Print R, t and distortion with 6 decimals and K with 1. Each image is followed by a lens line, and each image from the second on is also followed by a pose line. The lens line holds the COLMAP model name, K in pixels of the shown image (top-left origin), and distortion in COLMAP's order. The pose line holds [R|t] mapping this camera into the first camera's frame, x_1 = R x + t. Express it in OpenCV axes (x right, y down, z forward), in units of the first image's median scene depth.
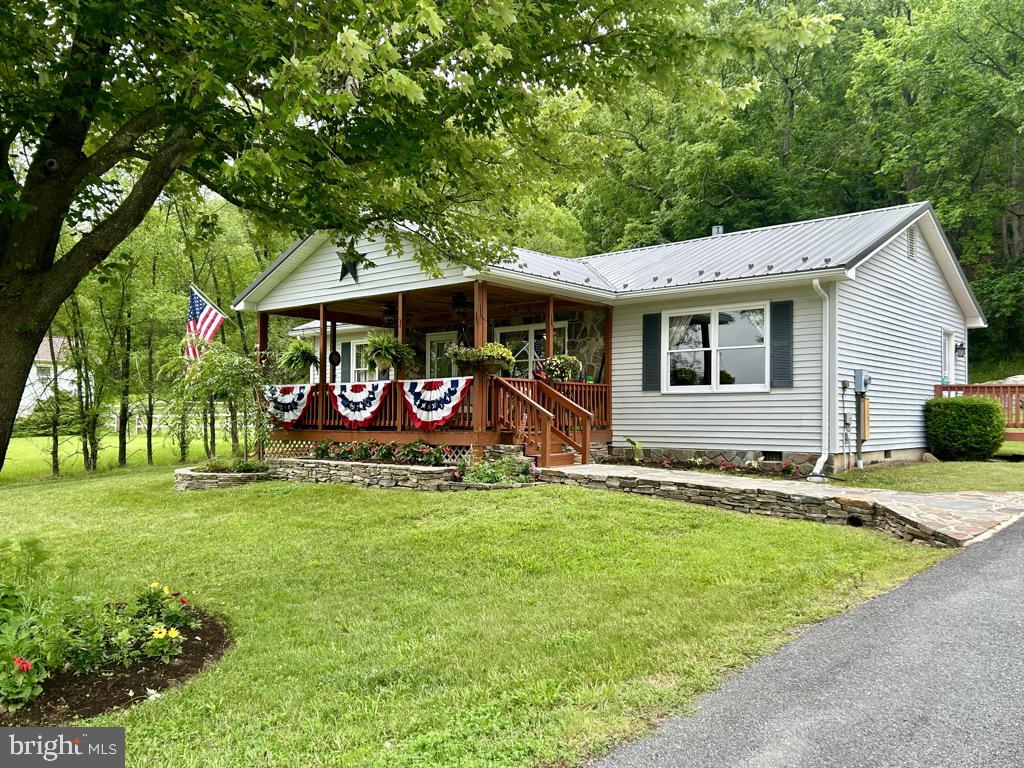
lens RADIAL K [[844.5, 0, 512.0], [0, 844.5, 384.0], [0, 0, 1]] dist [0.003333, -0.000284]
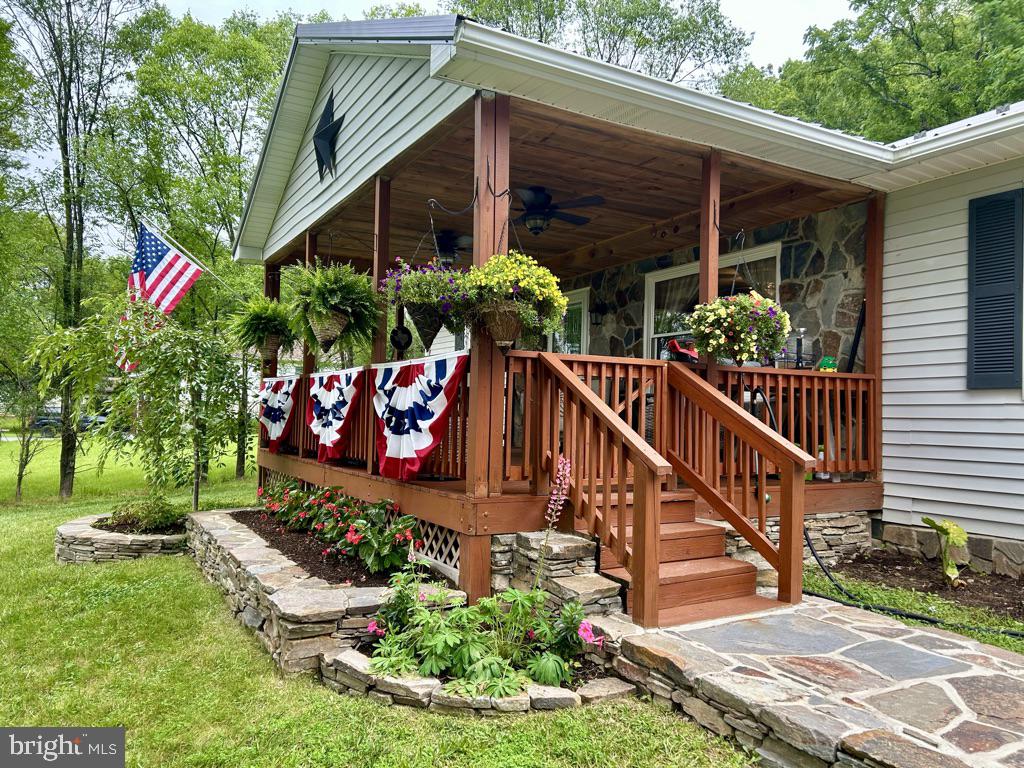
lens RADIAL K [[774.5, 0, 512.0], [0, 774.5, 384.0], [0, 0, 1]] dist [0.032637, -0.005427]
pose [[0.941845, 0.003123, -0.336034, 0.077629], [-0.003193, 0.999995, 0.000345, 0.005657], [0.336034, 0.000748, 0.941850, 0.589773]]
